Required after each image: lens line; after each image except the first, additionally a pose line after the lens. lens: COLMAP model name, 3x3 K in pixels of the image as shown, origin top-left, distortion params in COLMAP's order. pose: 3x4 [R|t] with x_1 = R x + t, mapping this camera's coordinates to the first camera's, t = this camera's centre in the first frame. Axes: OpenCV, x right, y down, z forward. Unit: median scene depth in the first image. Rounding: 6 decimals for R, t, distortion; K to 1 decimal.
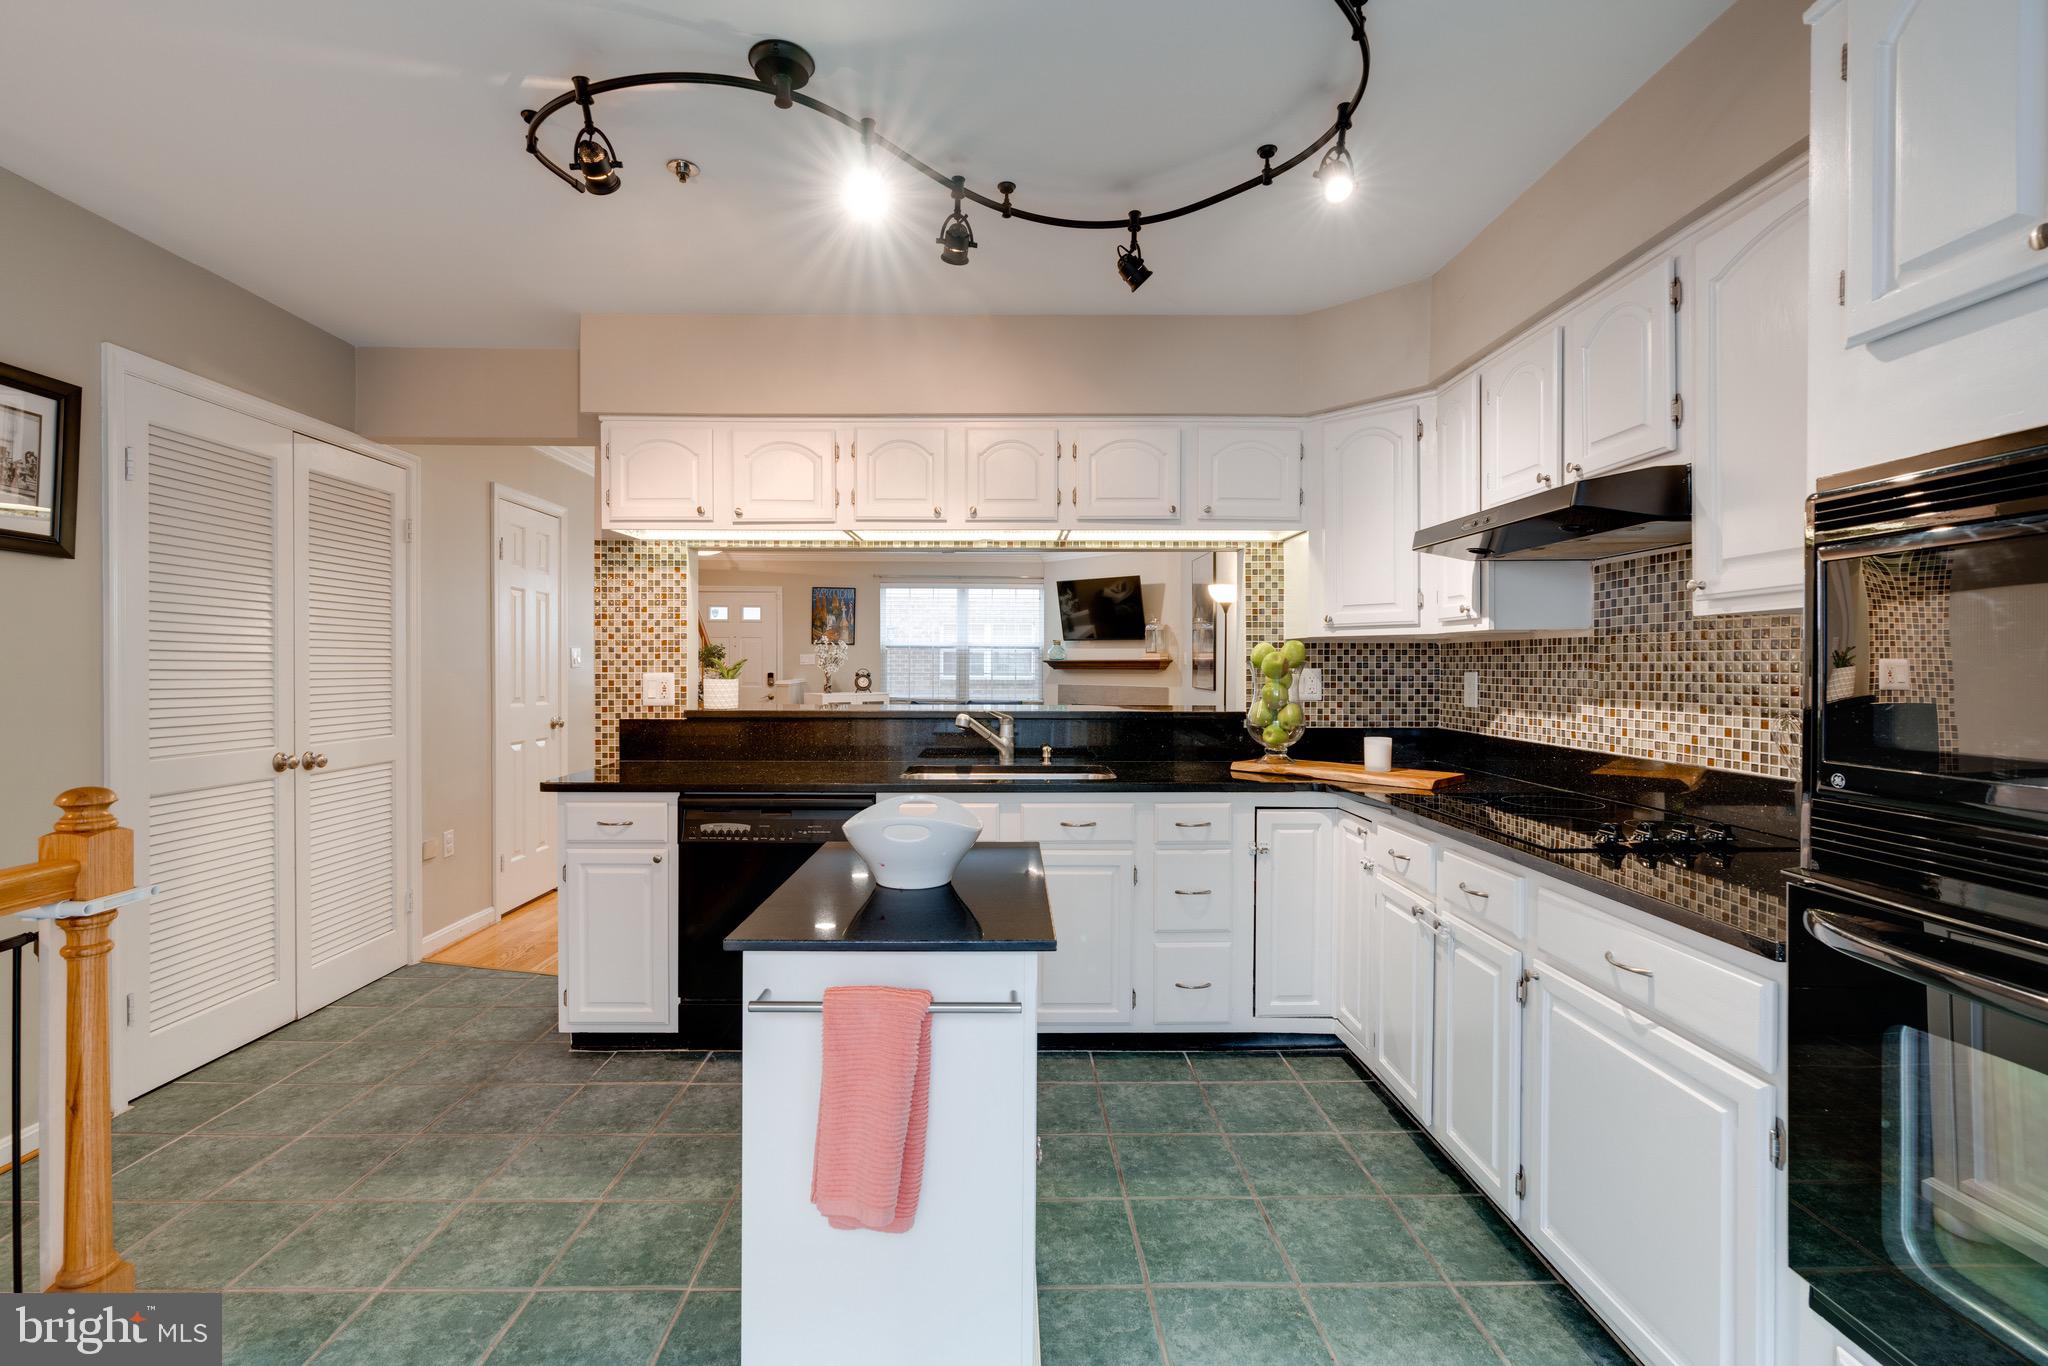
lens RADIAL K [[919.4, 0, 1012.3], [0, 919.4, 678.6], [0, 0, 1]] dist [-0.011149, 0.004382]
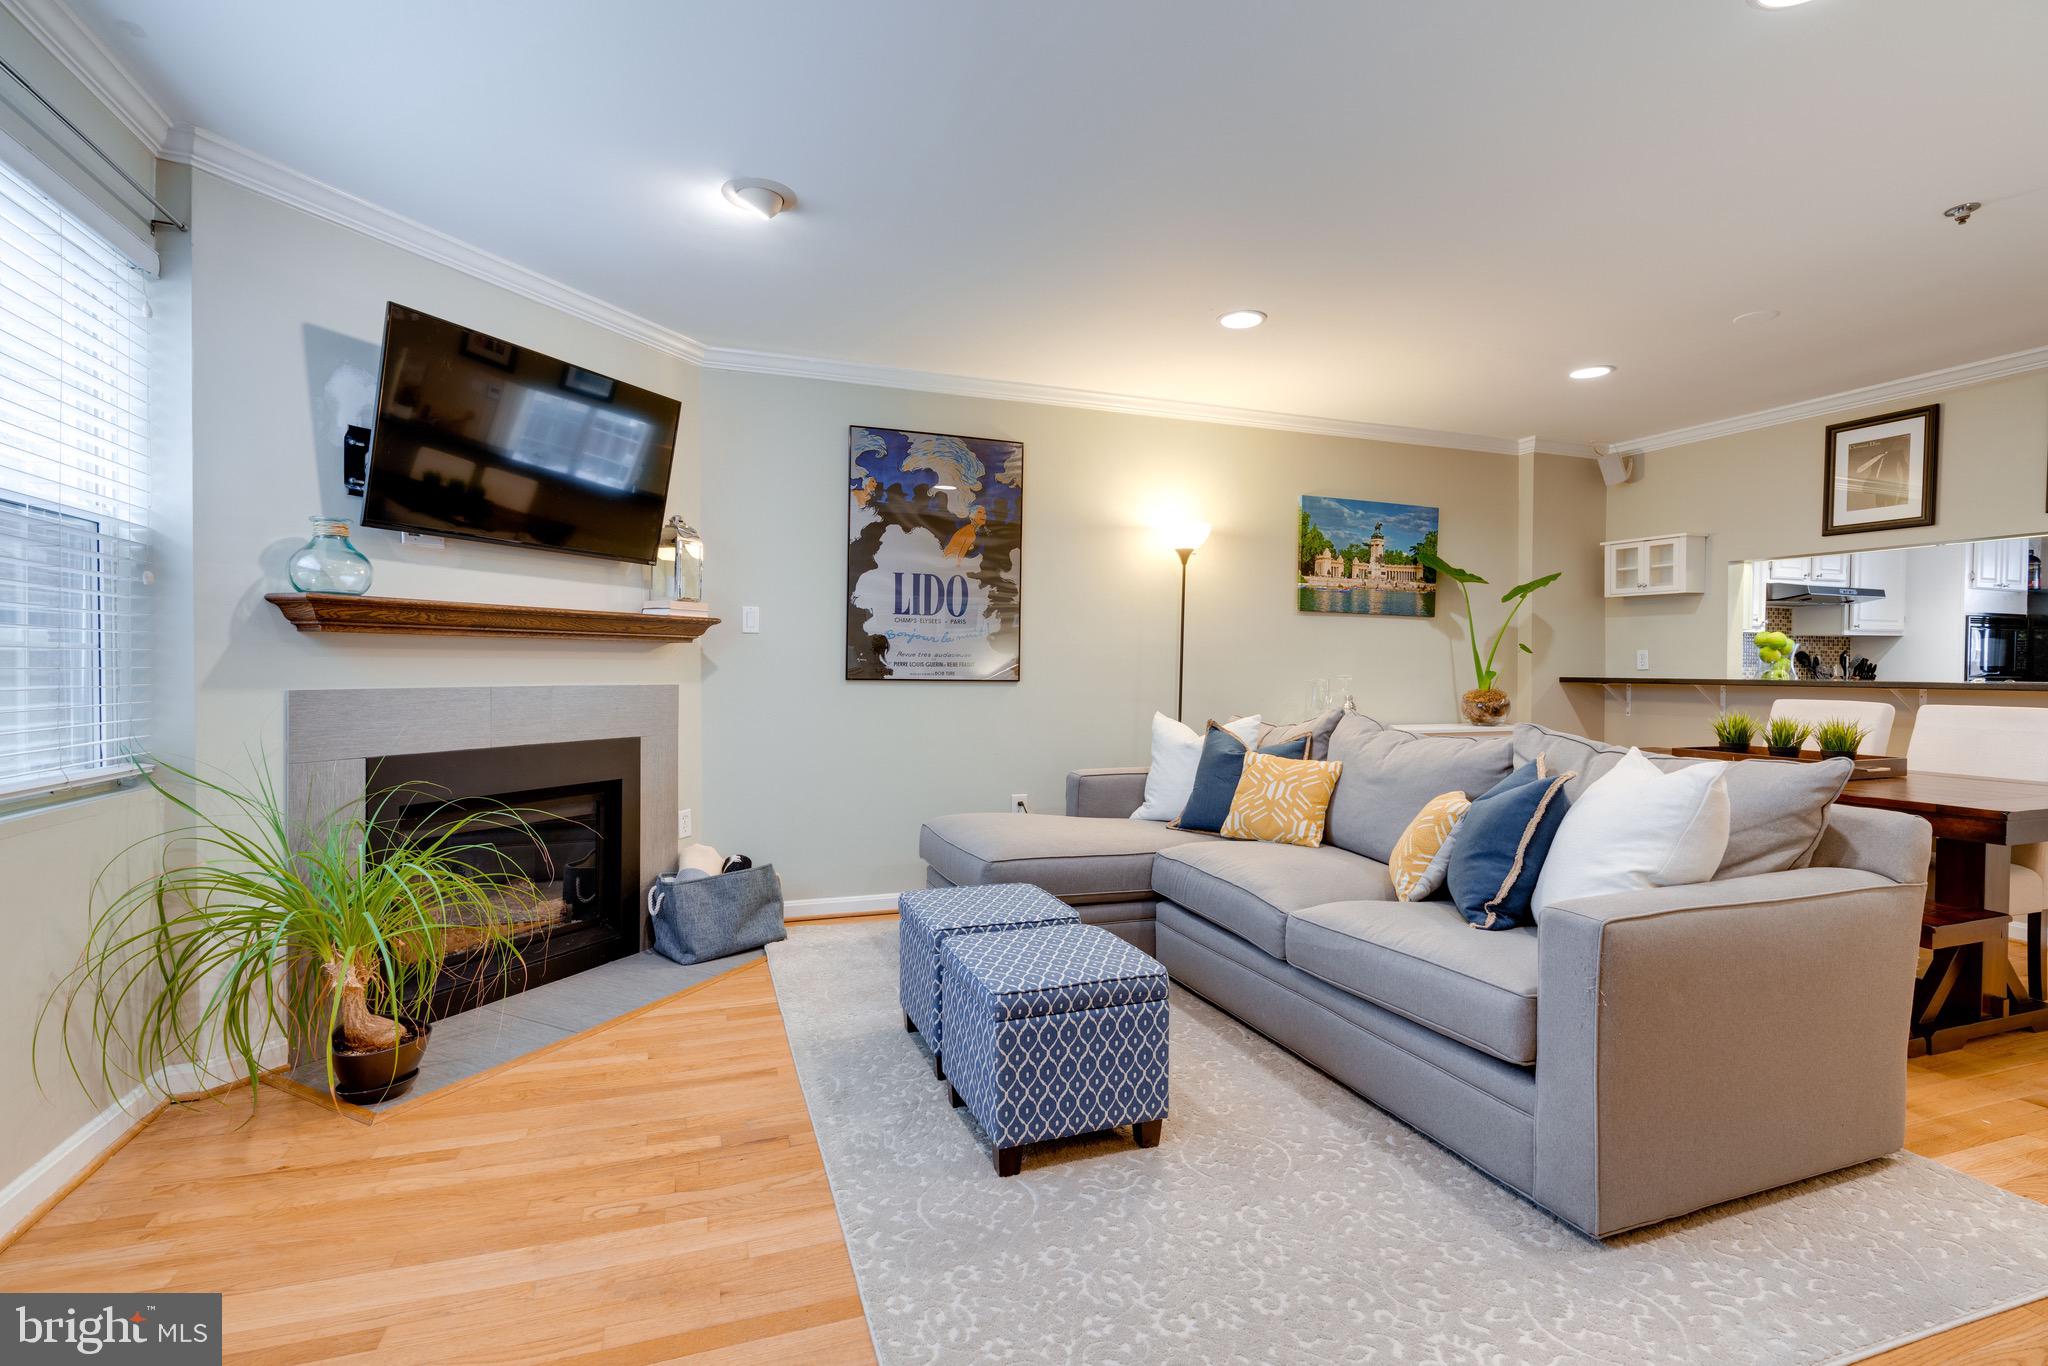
lens RADIAL K [[954.0, 0, 1012.6], [0, 954.0, 674.9], [0, 0, 1]] dist [-0.008441, 0.003797]
pose [[-0.331134, -0.013852, 0.943482, -0.920966], [0.006808, 0.999831, 0.017069, -0.004278], [-0.943559, 0.012076, -0.330984, 3.128101]]
